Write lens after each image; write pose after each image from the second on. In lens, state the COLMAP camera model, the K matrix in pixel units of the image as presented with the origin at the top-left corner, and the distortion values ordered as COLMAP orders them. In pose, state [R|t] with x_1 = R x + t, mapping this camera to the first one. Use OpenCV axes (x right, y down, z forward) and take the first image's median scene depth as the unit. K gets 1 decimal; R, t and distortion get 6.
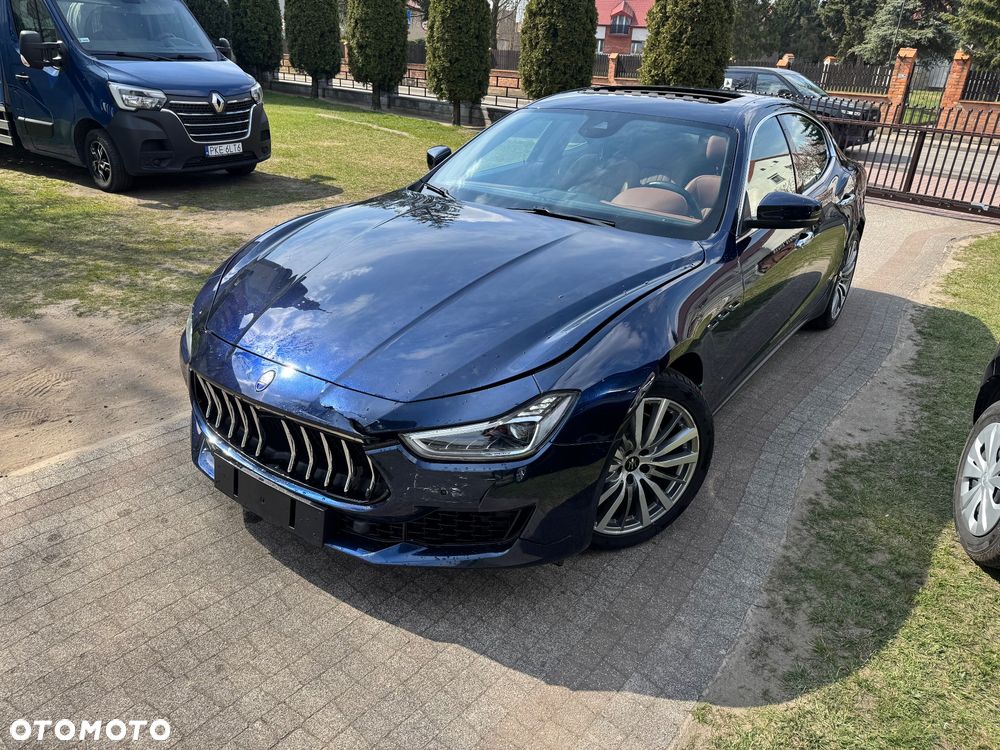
lens RADIAL K [[706.8, 0, 496.6], [0, 706.8, 380.9], [0, 0, 1]] dist [0.025269, -0.028625]
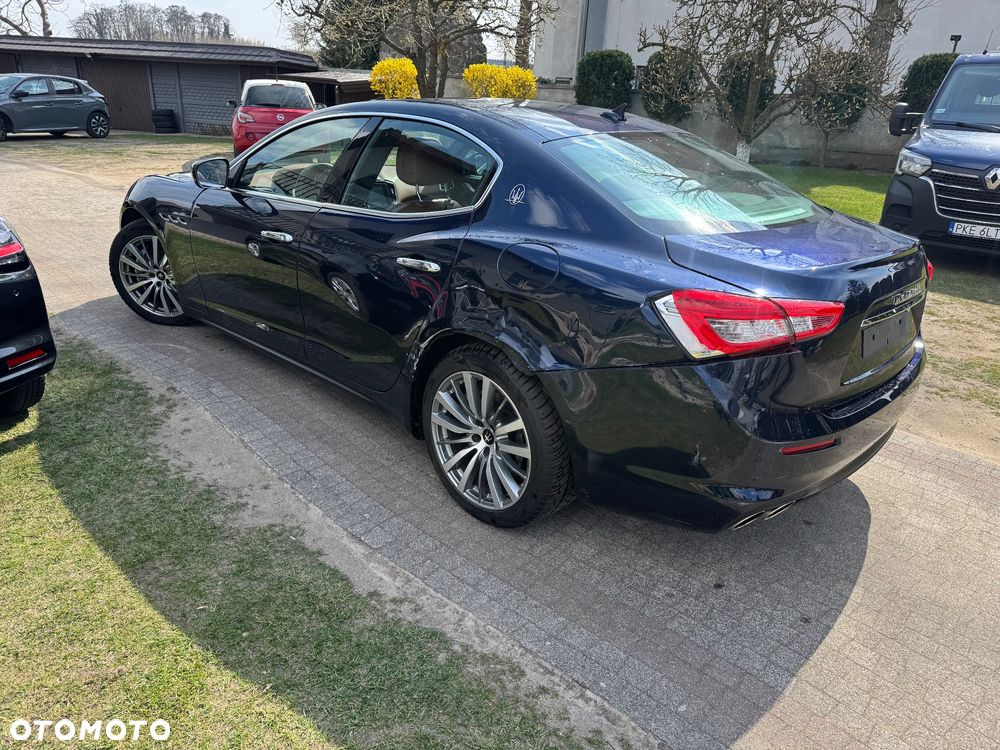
lens RADIAL K [[706.8, 0, 496.5], [0, 706.8, 377.0], [0, 0, 1]] dist [0.025269, -0.028625]
pose [[-0.161208, 0.318983, -0.933950, 1.125018], [-0.462518, 0.811553, 0.357014, -0.440151], [0.871831, 0.489522, 0.016706, 1.130340]]
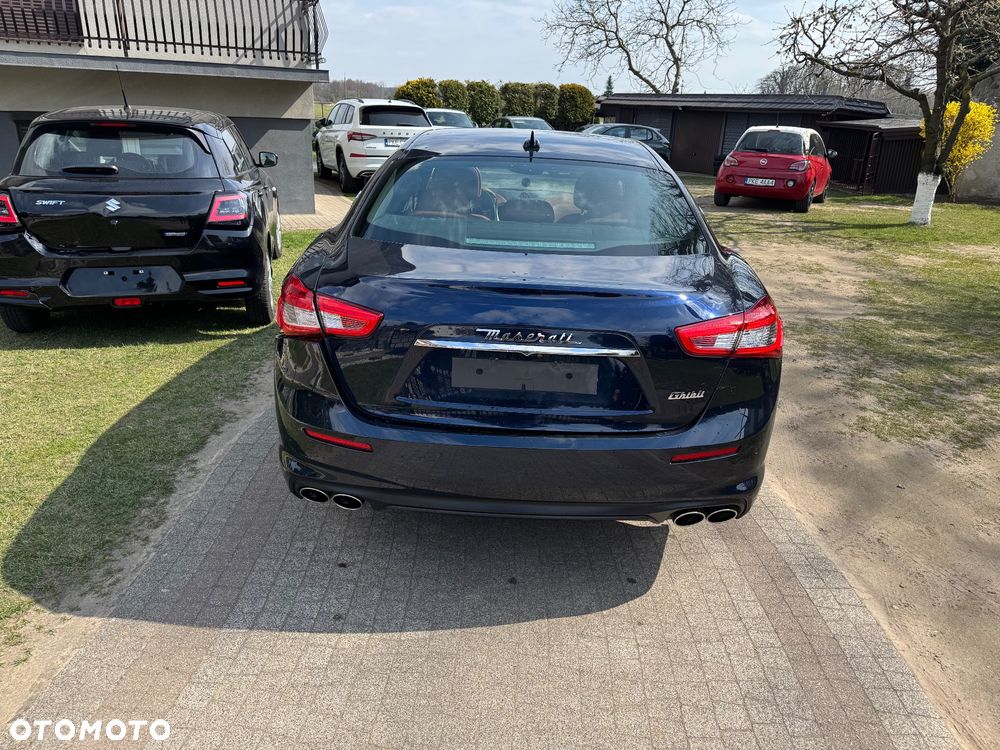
lens RADIAL K [[706.8, 0, 503.5], [0, 706.8, 376.3], [0, 0, 1]] dist [0.025269, -0.028625]
pose [[-0.831162, 0.117540, -0.543465, 0.806479], [-0.302647, 0.724300, 0.619512, -0.726066], [0.466448, 0.679393, -0.566438, 1.689037]]
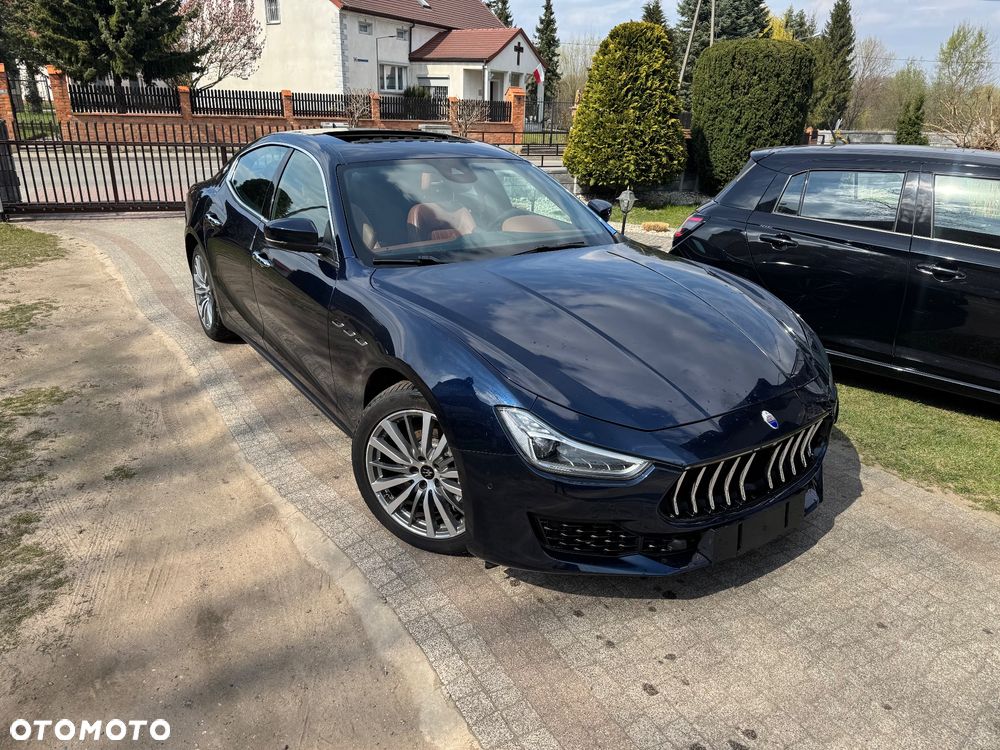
lens RADIAL K [[706.8, 0, 496.7], [0, 706.8, 376.6], [0, 0, 1]] dist [0.025269, -0.028625]
pose [[0.350087, -0.370684, 0.860251, -0.747421], [0.380719, 0.895400, 0.230893, -0.254757], [-0.855857, 0.246682, 0.454595, 0.442651]]
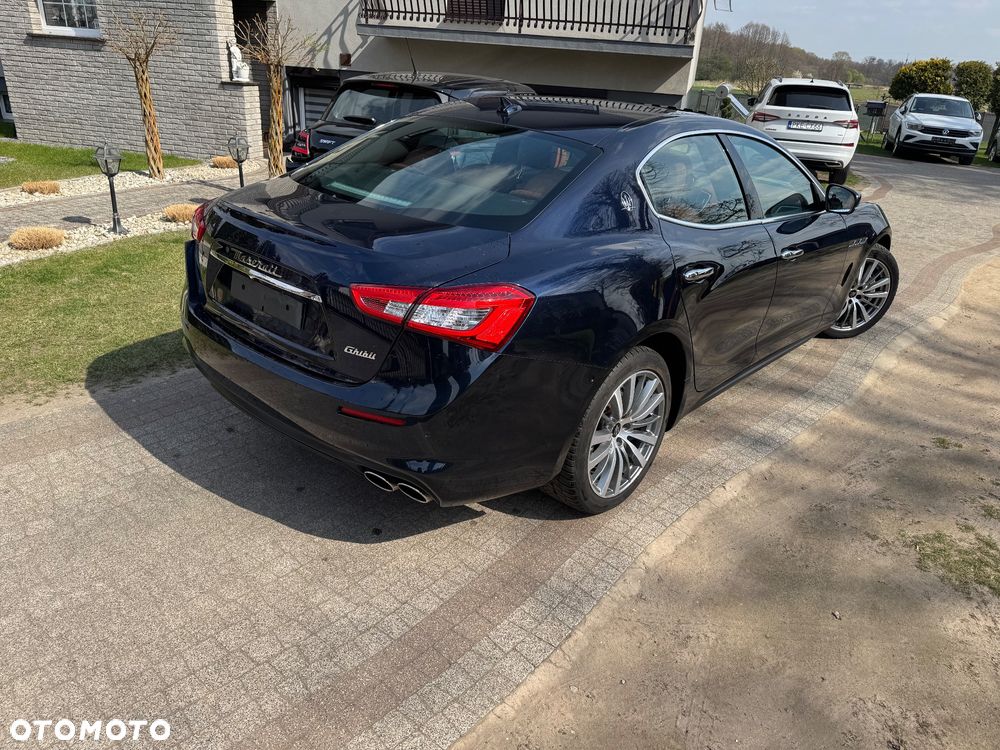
lens RADIAL K [[706.8, 0, 497.7], [0, 706.8, 369.4], [0, 0, 1]] dist [0.025269, -0.028625]
pose [[-0.986734, -0.150732, 0.060301, 0.275818], [-0.055190, 0.660758, 0.748568, -0.826098], [-0.152678, 0.735309, -0.660311, 1.807899]]
